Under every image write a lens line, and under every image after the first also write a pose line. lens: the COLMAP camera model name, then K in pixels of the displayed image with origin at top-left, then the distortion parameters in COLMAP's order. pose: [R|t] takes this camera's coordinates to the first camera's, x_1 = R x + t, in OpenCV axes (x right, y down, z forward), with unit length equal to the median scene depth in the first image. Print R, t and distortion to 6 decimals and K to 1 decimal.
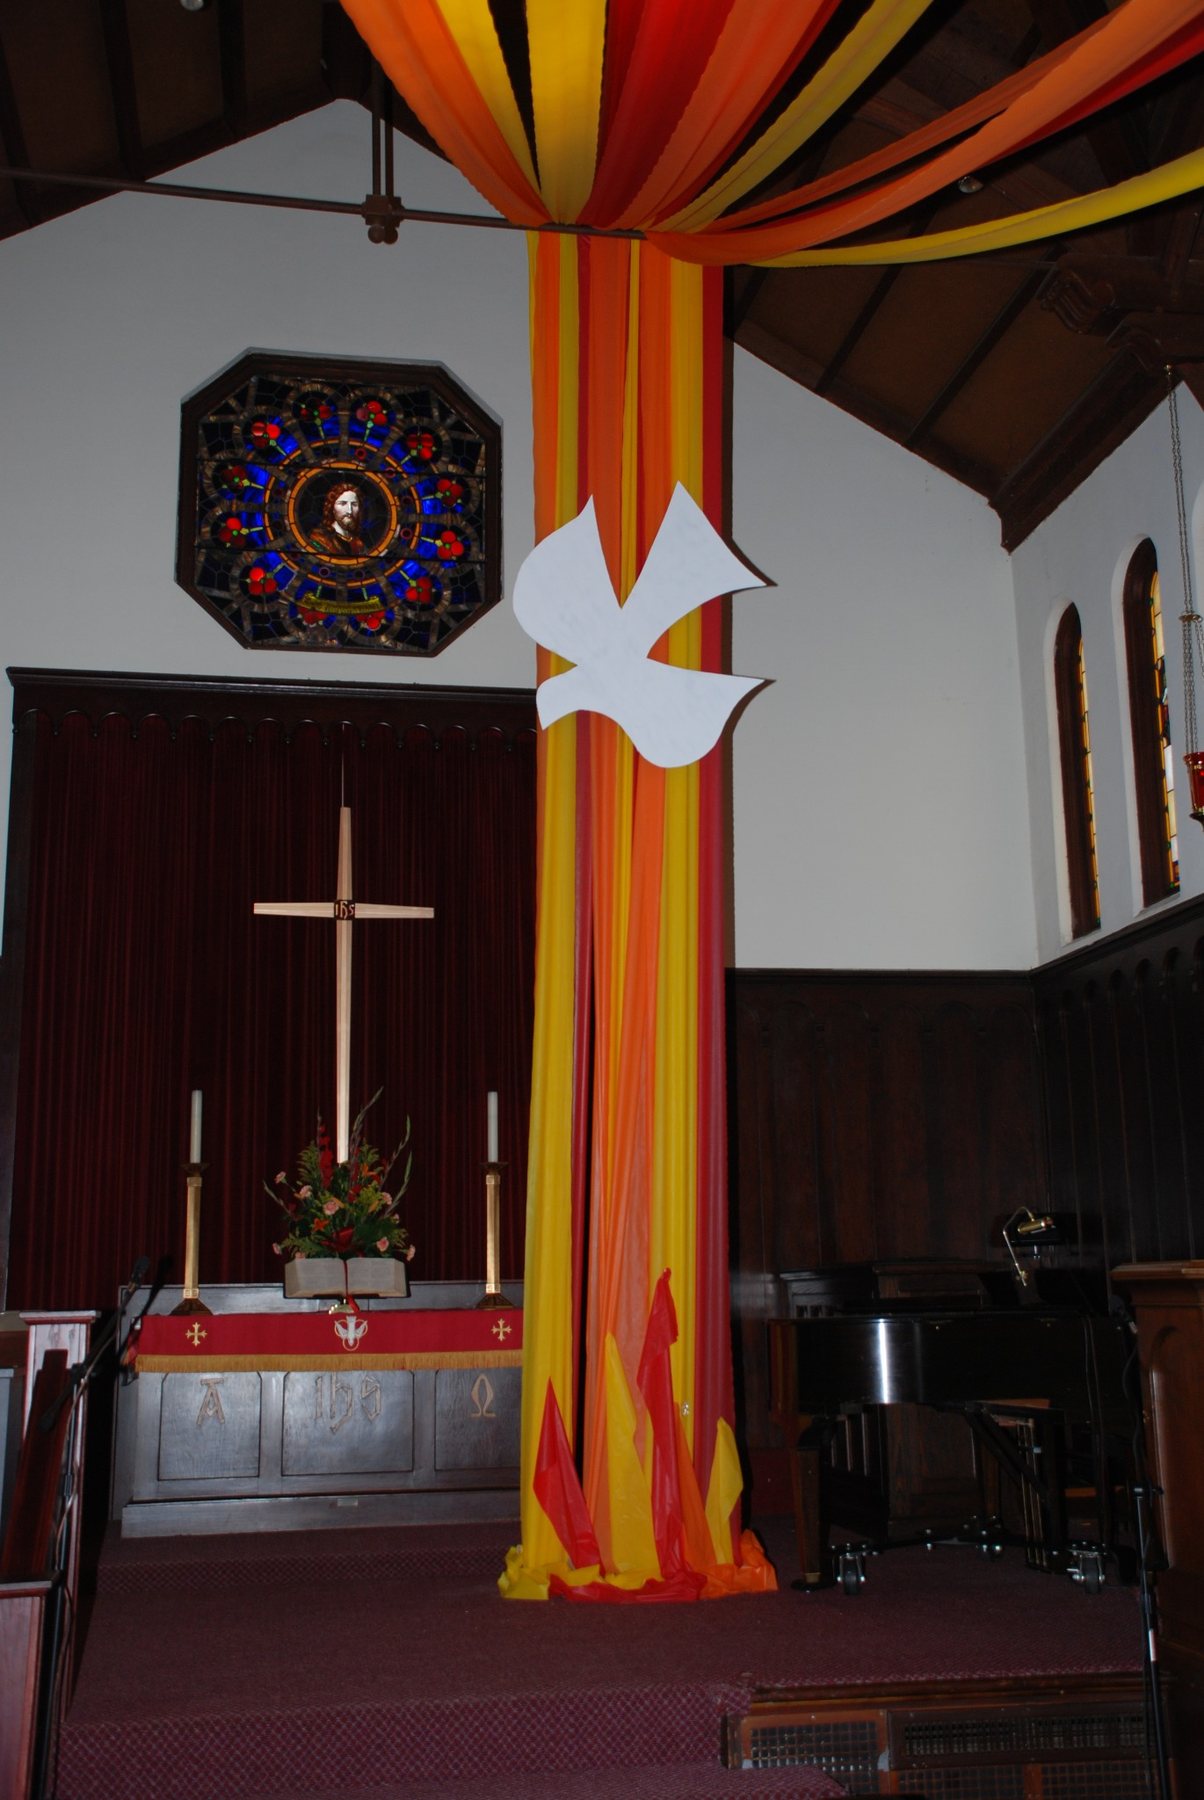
lens RADIAL K [[1849.4, 0, 613.5], [0, 1849.4, 921.7], [0, 0, 1]] dist [-0.001951, 0.261993]
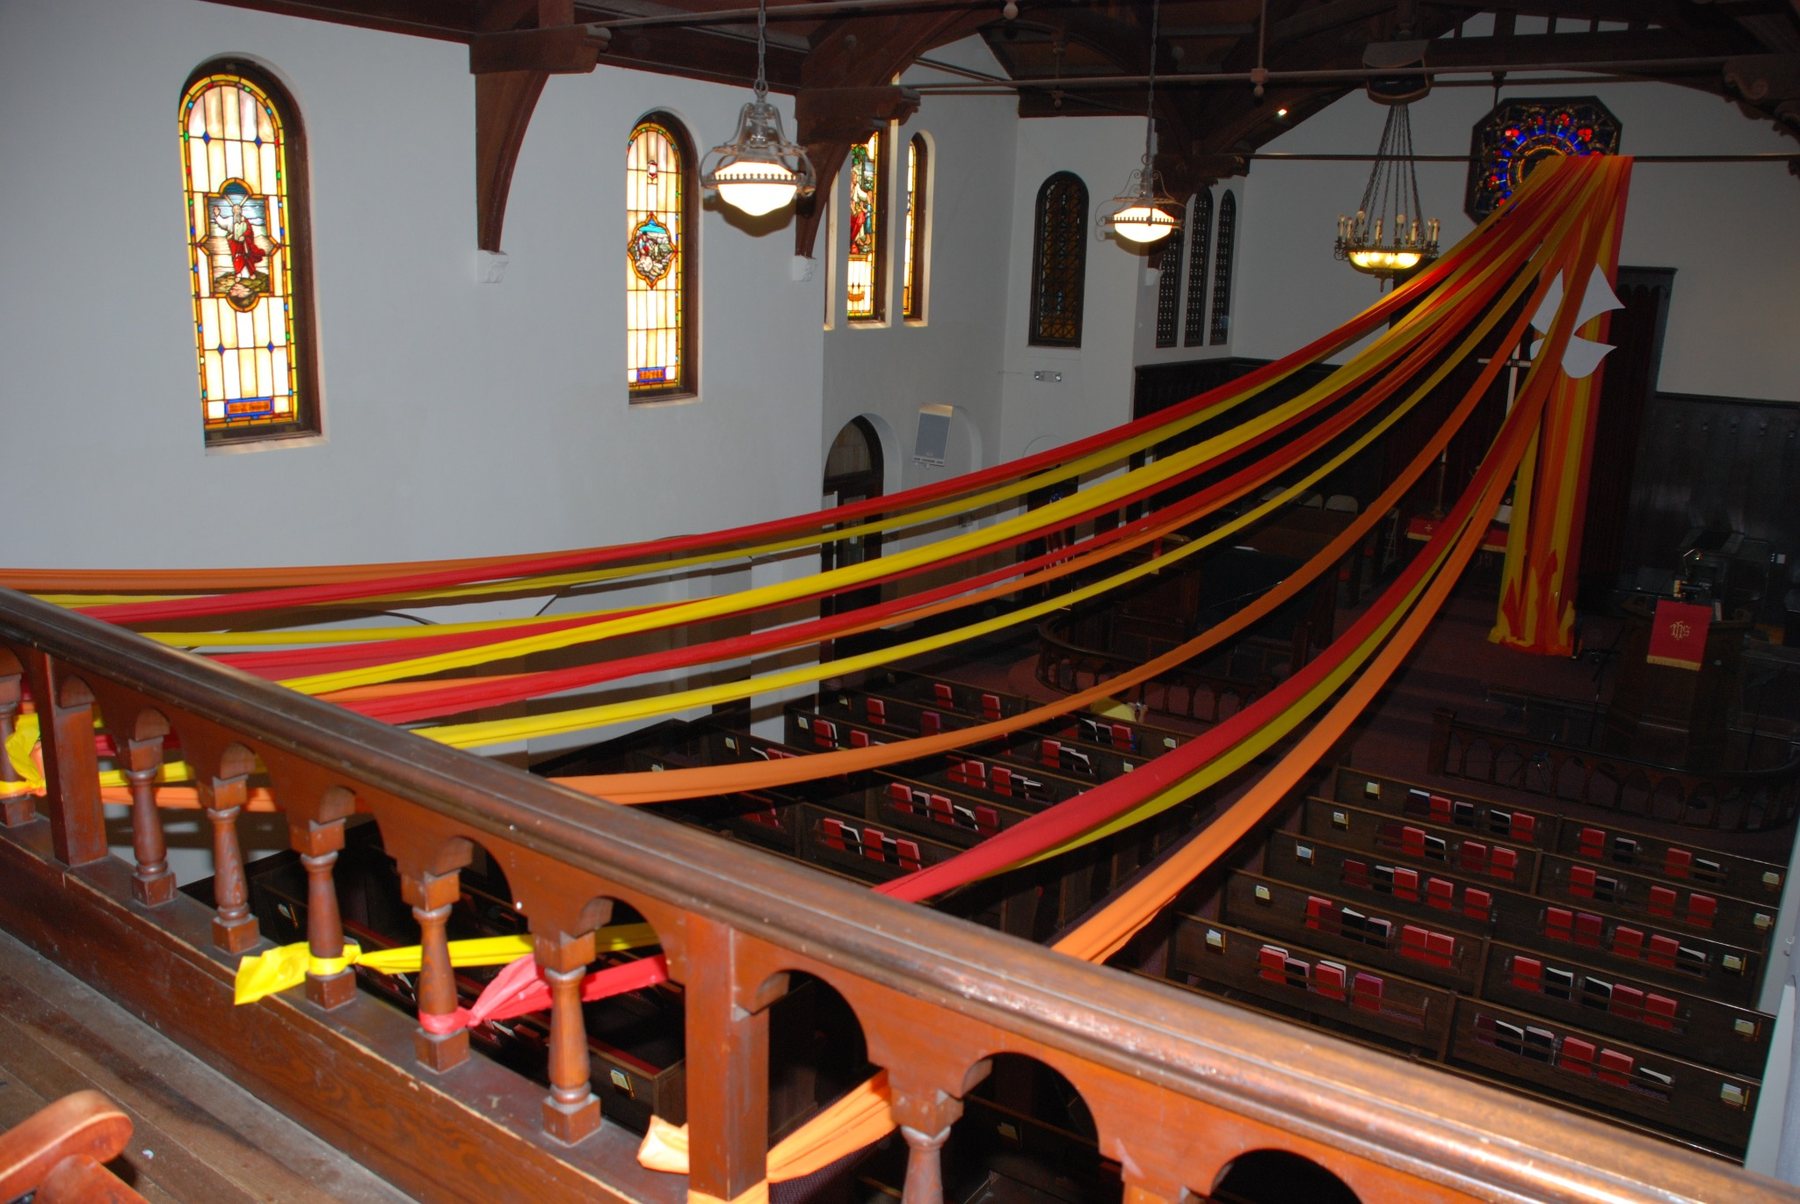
lens RADIAL K [[1426.6, 0, 900.0], [0, 1426.6, 602.0], [0, 0, 1]] dist [-0.147596, 0.120948]
pose [[0.713171, 0.199592, -0.671975, 0.525973], [0.096398, 0.921576, 0.376038, -0.446658], [0.694331, -0.332957, 0.638001, -0.777455]]
